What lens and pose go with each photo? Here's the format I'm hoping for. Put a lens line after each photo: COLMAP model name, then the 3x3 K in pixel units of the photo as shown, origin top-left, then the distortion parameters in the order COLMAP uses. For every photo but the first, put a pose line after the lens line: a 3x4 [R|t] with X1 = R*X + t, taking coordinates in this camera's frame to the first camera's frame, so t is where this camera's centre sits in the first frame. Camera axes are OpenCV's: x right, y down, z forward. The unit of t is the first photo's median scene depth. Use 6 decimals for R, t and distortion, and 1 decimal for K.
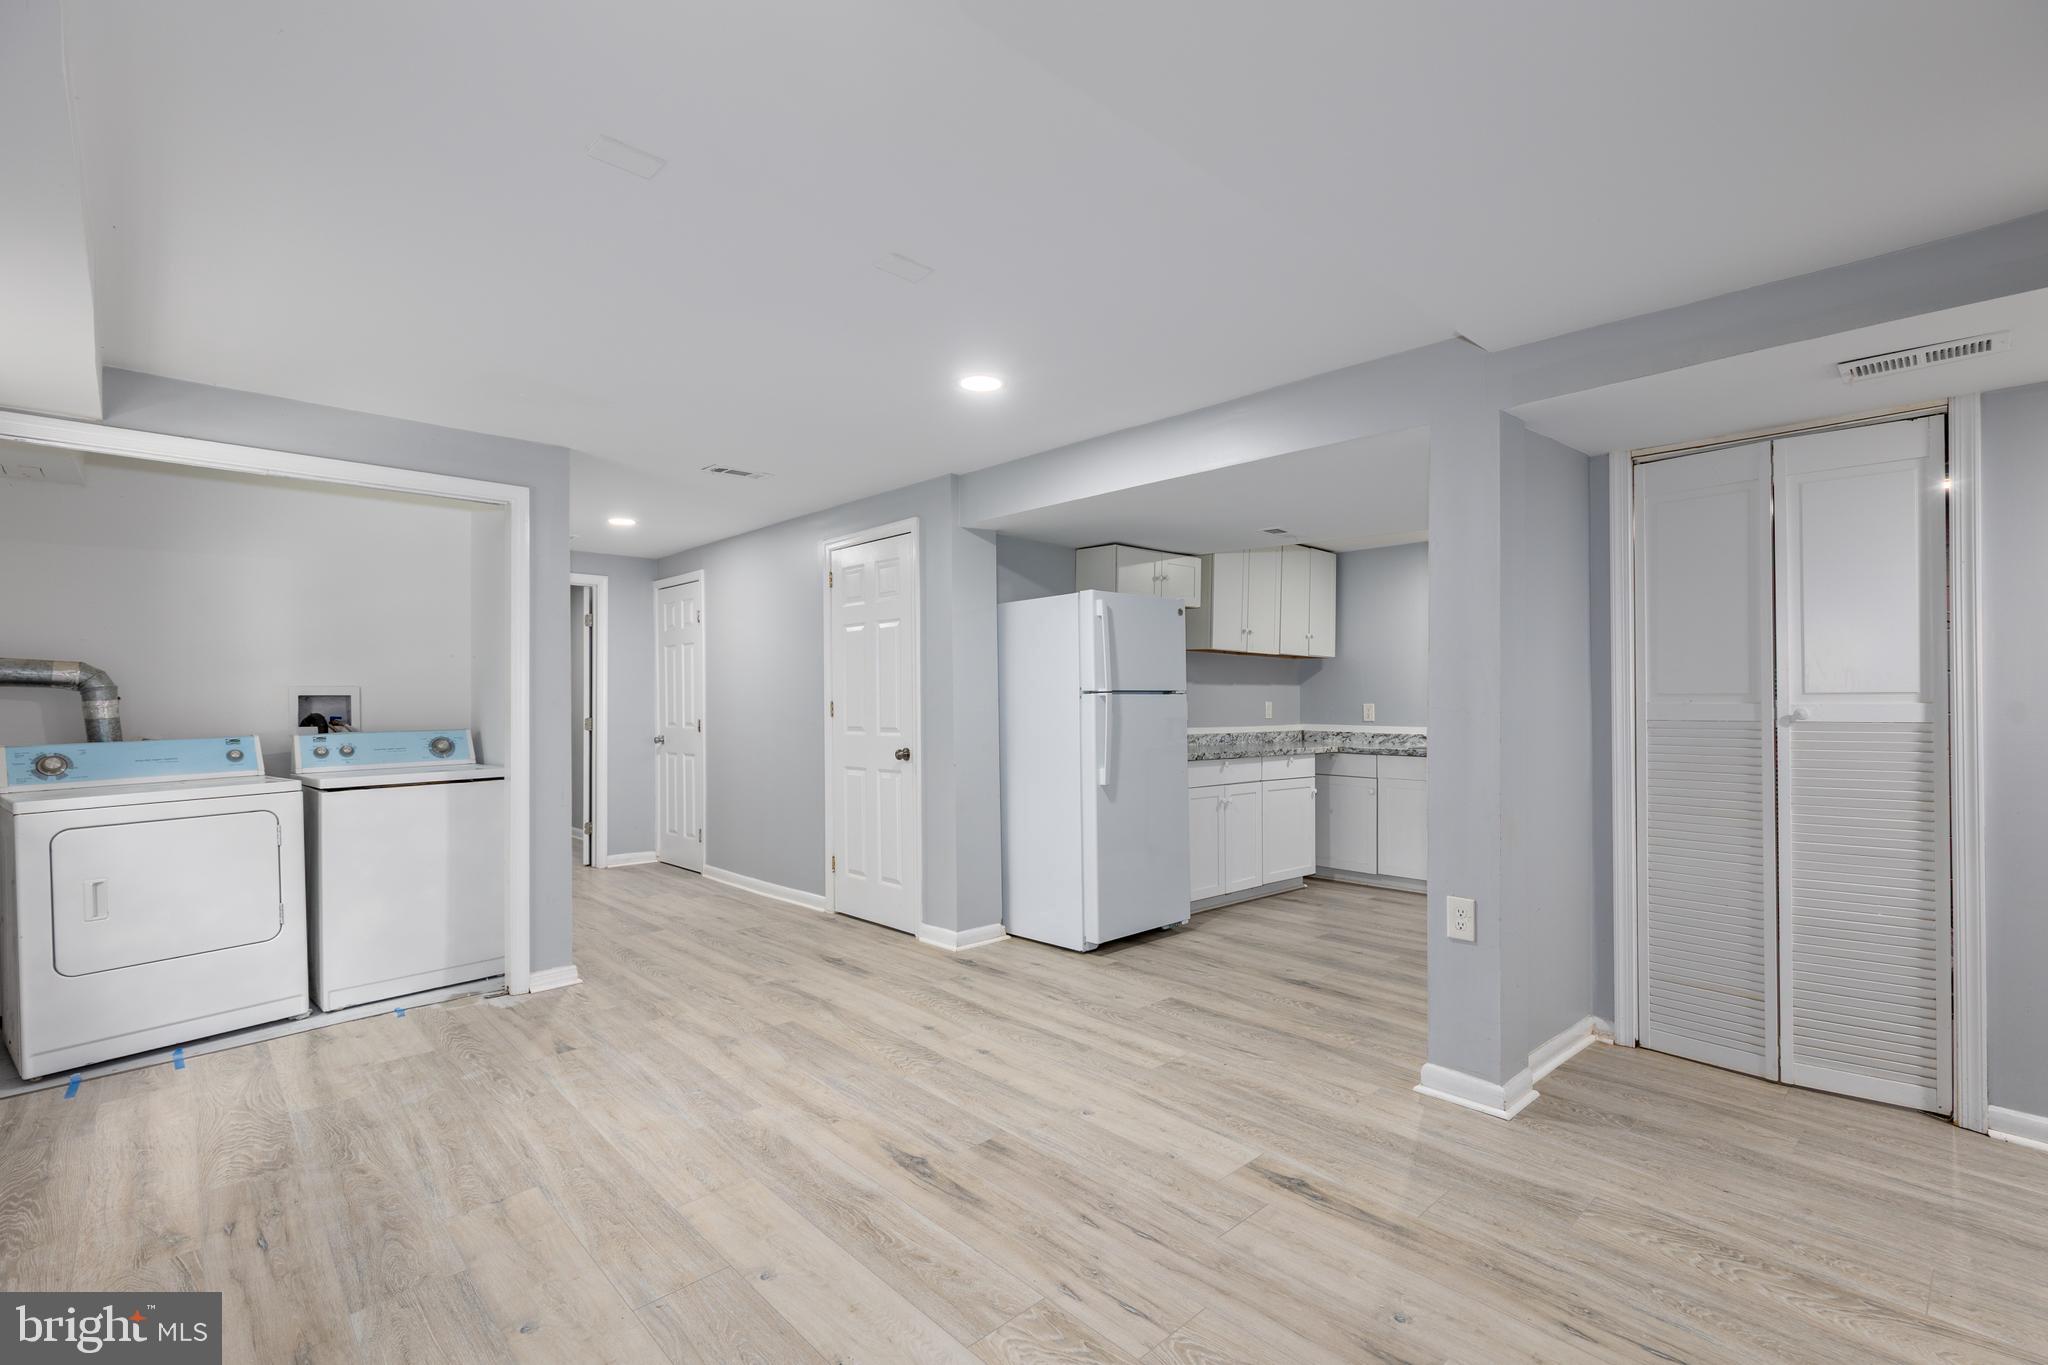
lens RADIAL K [[922.7, 0, 1035.7], [0, 922.7, 694.5], [0, 0, 1]] dist [0.010542, -0.001035]
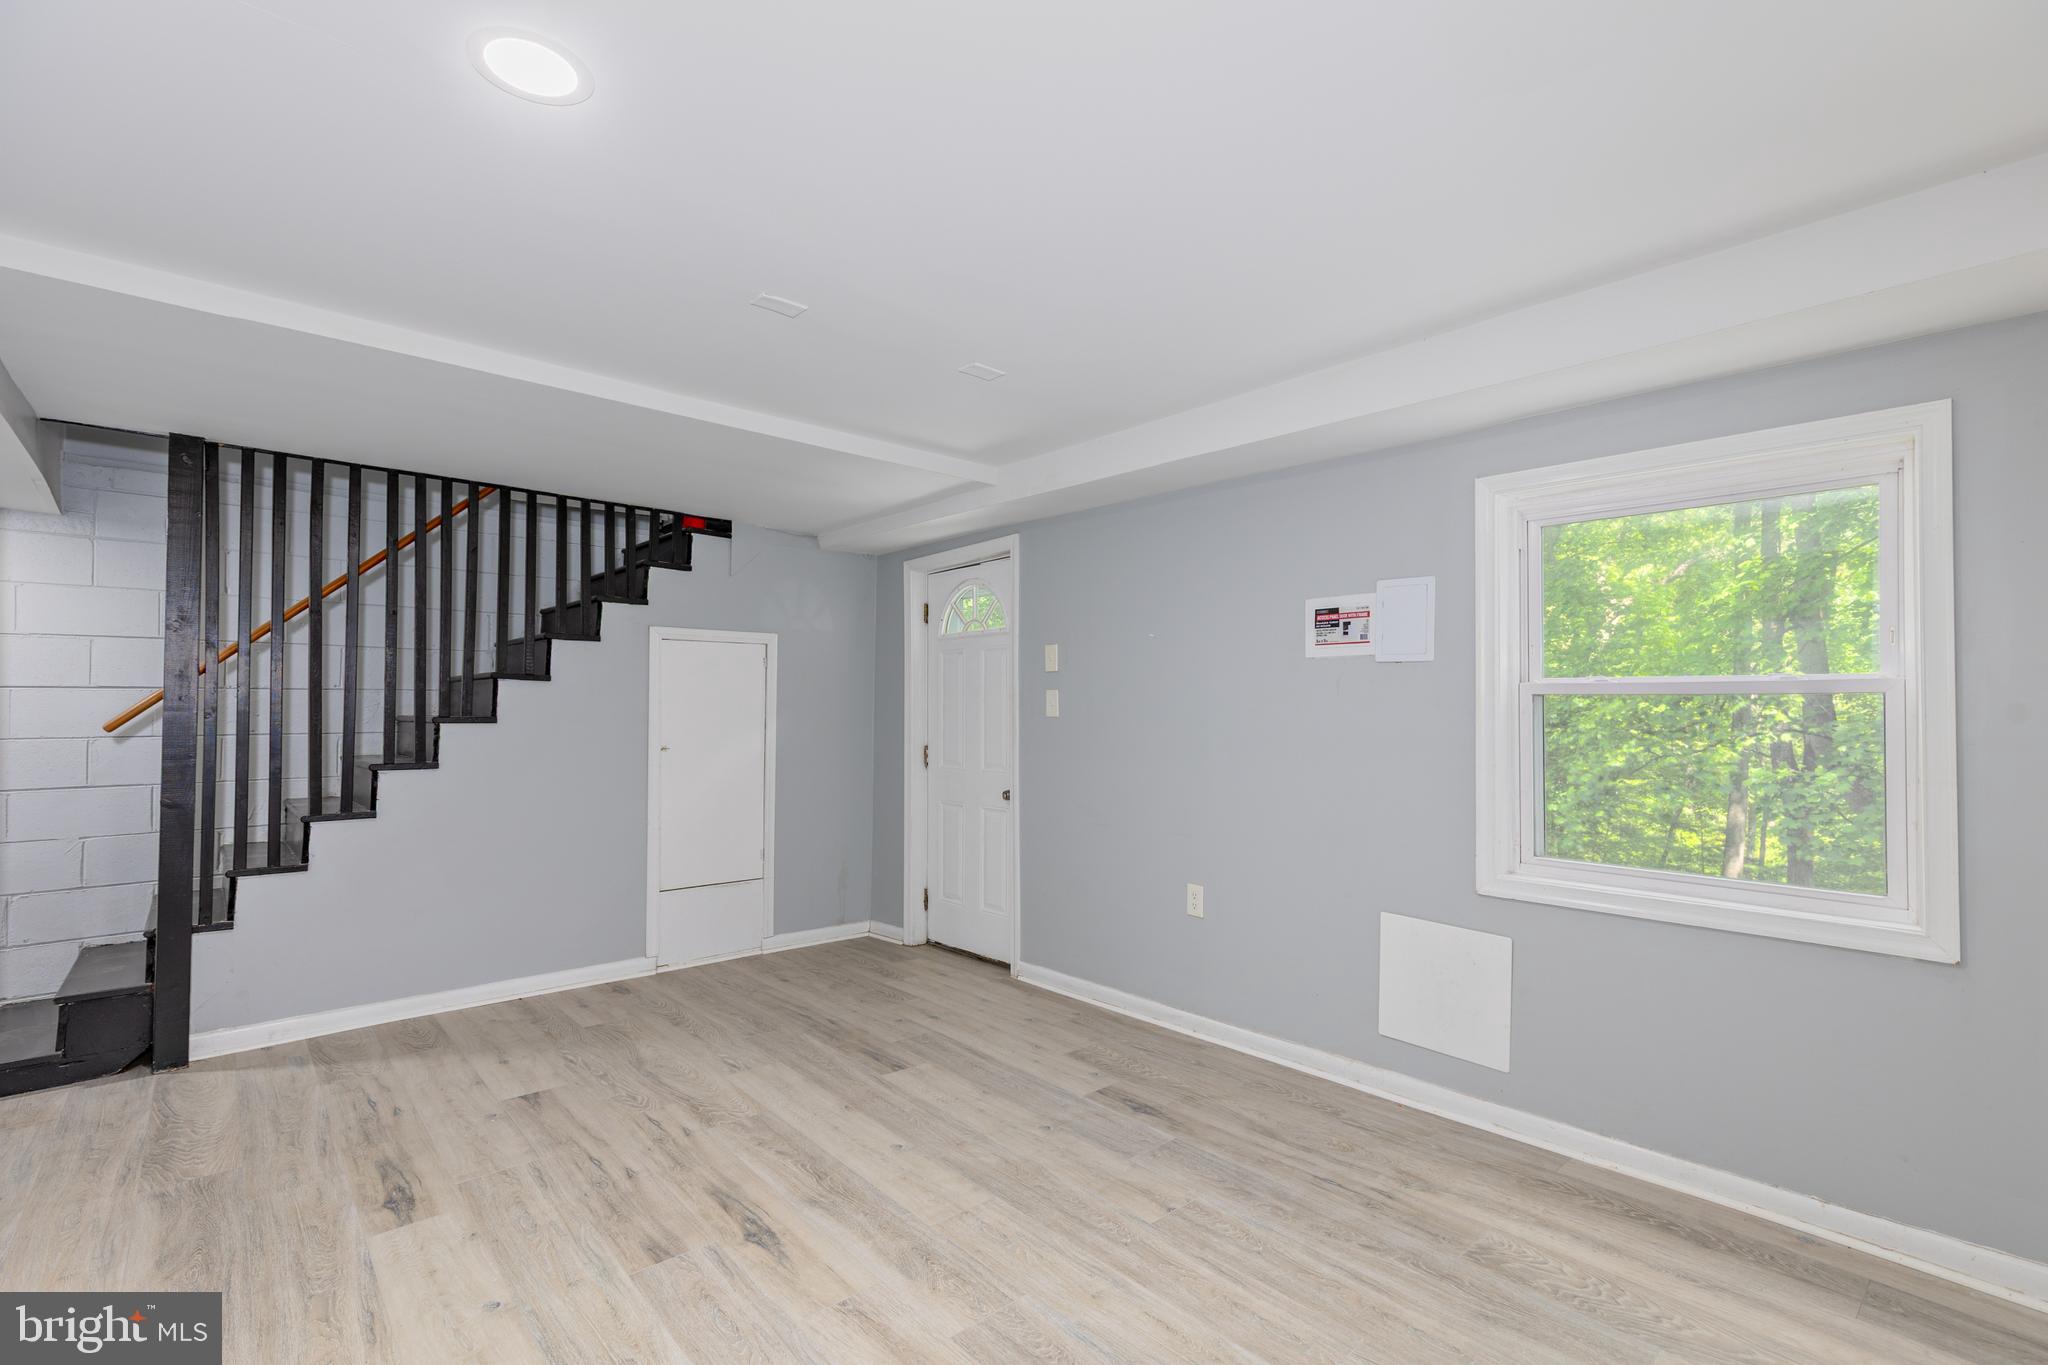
lens RADIAL K [[922.7, 0, 1035.7], [0, 922.7, 694.5], [0, 0, 1]] dist [0.010542, -0.001035]
pose [[-0.999624, 0.007520, 0.026357, -0.454138], [0.007085, 0.999838, -0.016568, -0.008994], [-0.026478, -0.016375, -0.999515, 2.011933]]
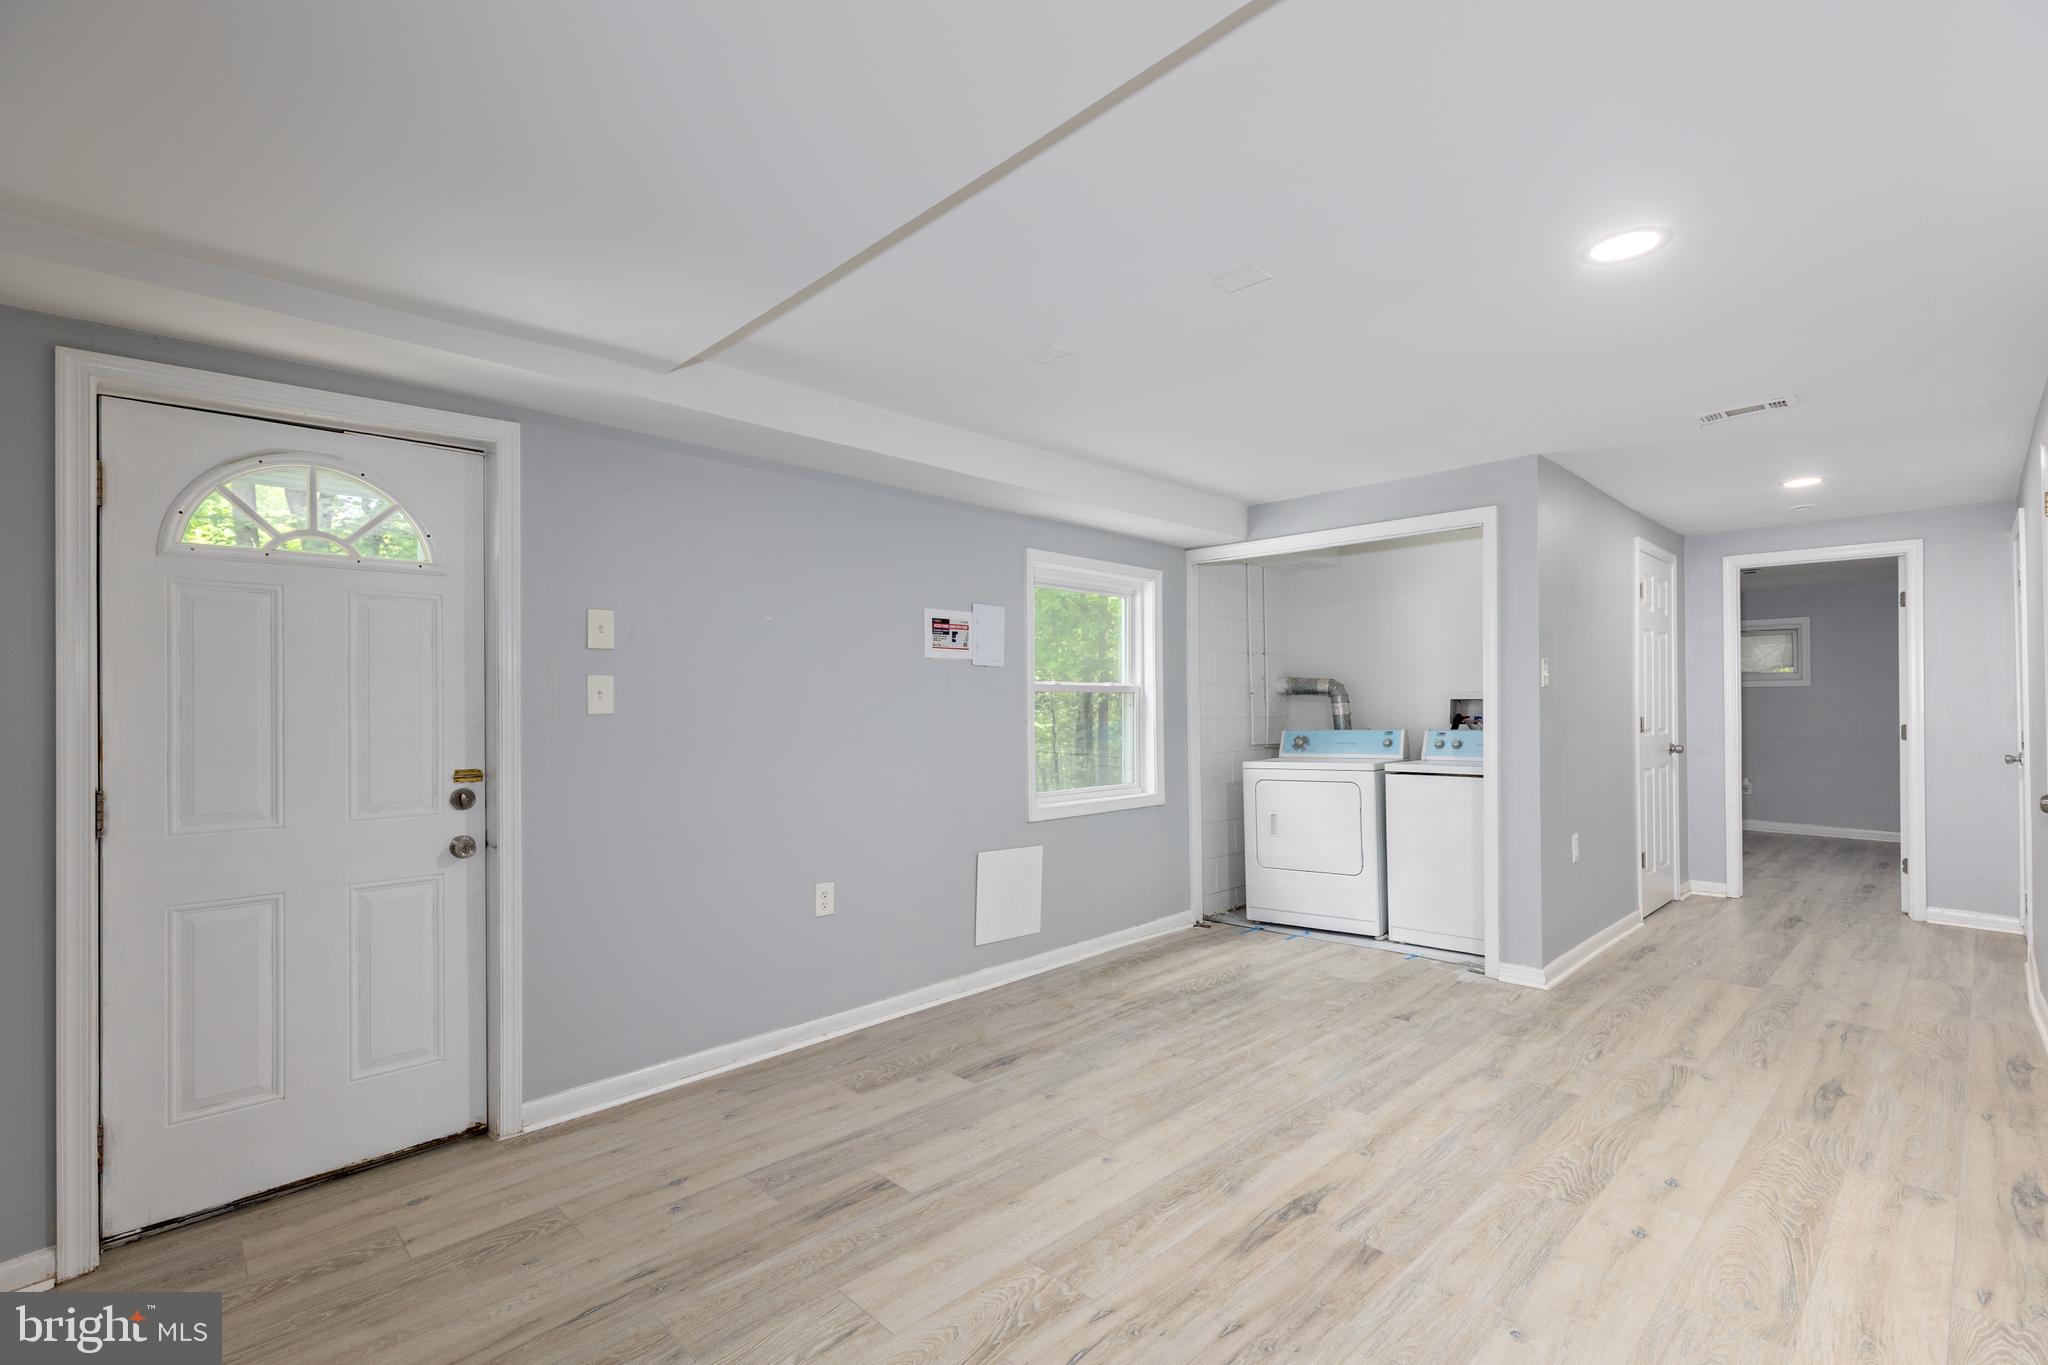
lens RADIAL K [[922.7, 0, 1035.7], [0, 922.7, 694.5], [0, 0, 1]] dist [0.010542, -0.001035]
pose [[0.015078, -0.003150, -0.999881, 0.844636], [0.009505, 0.999950, -0.003007, -0.012037], [0.999841, -0.009459, 0.015107, 0.757520]]
